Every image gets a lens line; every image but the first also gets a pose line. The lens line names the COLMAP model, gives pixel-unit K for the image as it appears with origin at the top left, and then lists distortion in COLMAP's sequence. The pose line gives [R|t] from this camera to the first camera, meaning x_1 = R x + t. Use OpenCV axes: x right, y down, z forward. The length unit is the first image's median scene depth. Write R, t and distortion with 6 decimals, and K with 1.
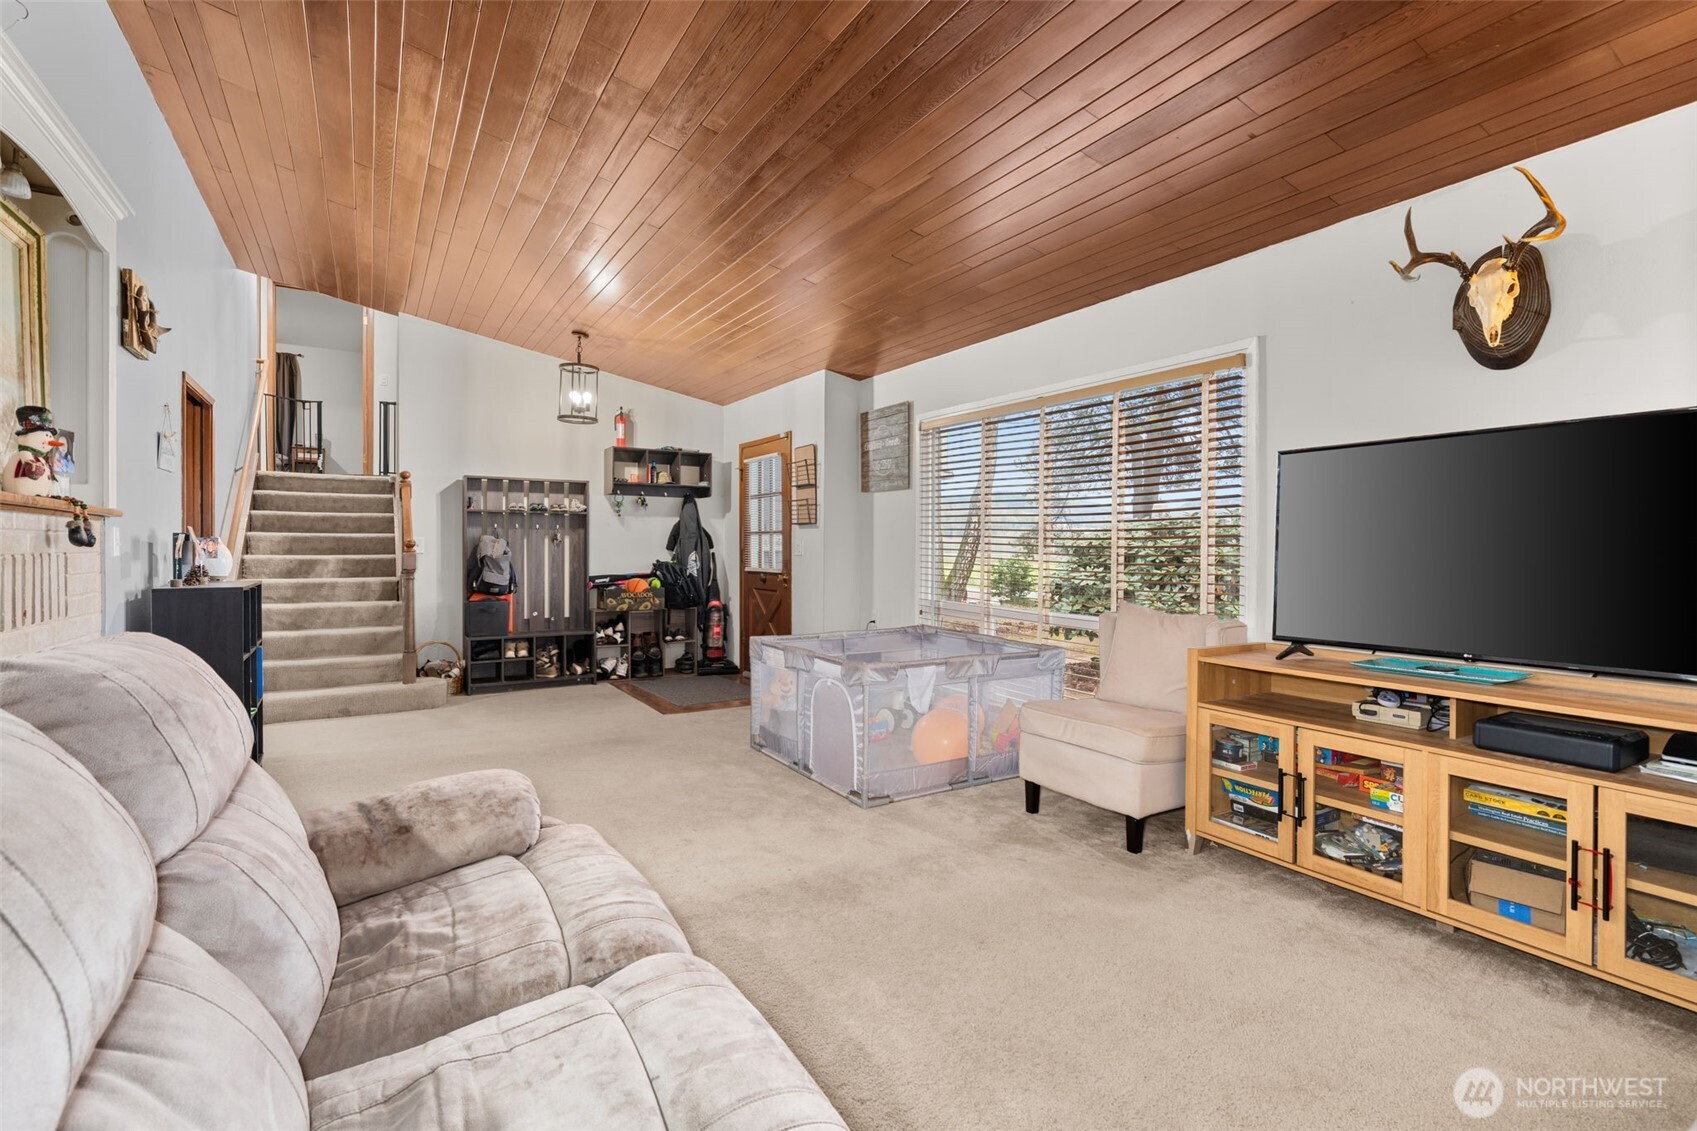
lens RADIAL K [[771.1, 0, 848.8], [0, 771.1, 557.1], [0, 0, 1]] dist [-0.000023, 0.000022]
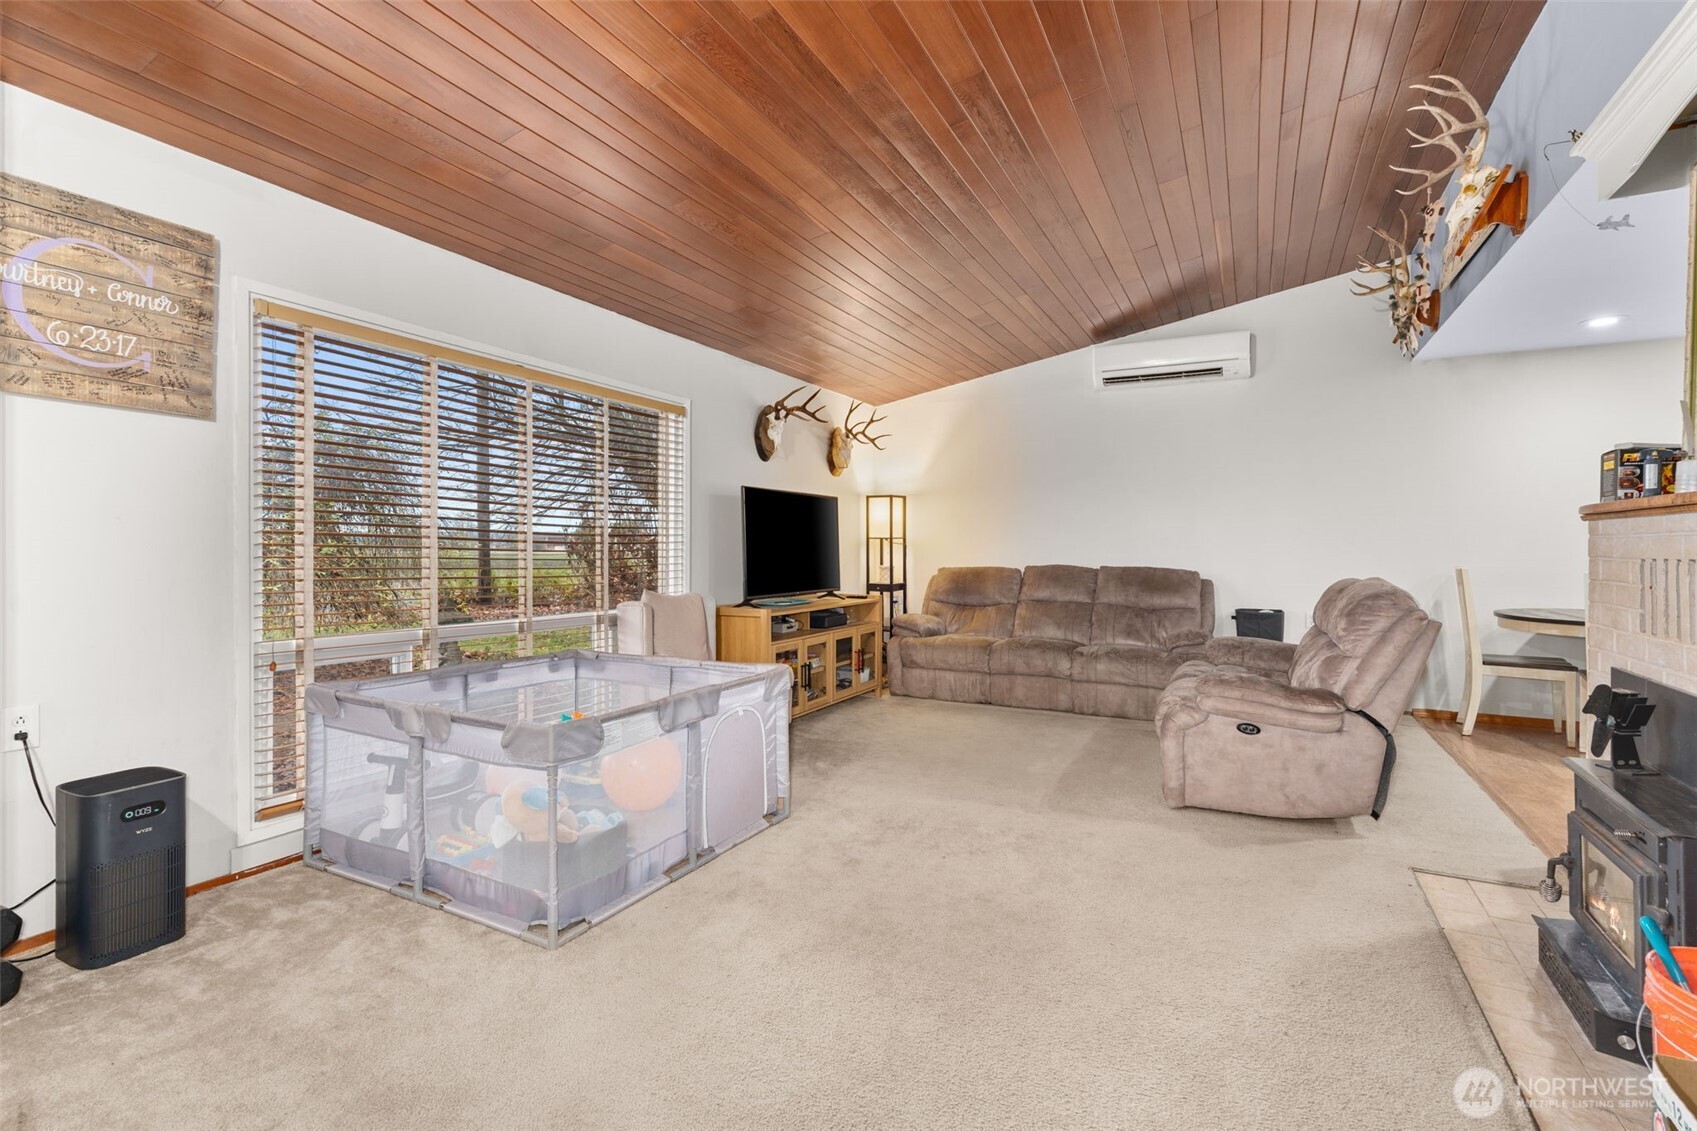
lens RADIAL K [[771.1, 0, 848.2], [0, 771.1, 552.8], [0, 0, 1]] dist [-0.000023, 0.000022]
pose [[-0.503533, -0.007217, 0.863946, -0.721759], [0.011247, 0.999826, 0.014907, -0.010885], [-0.863903, 0.017223, -0.503364, 1.211642]]
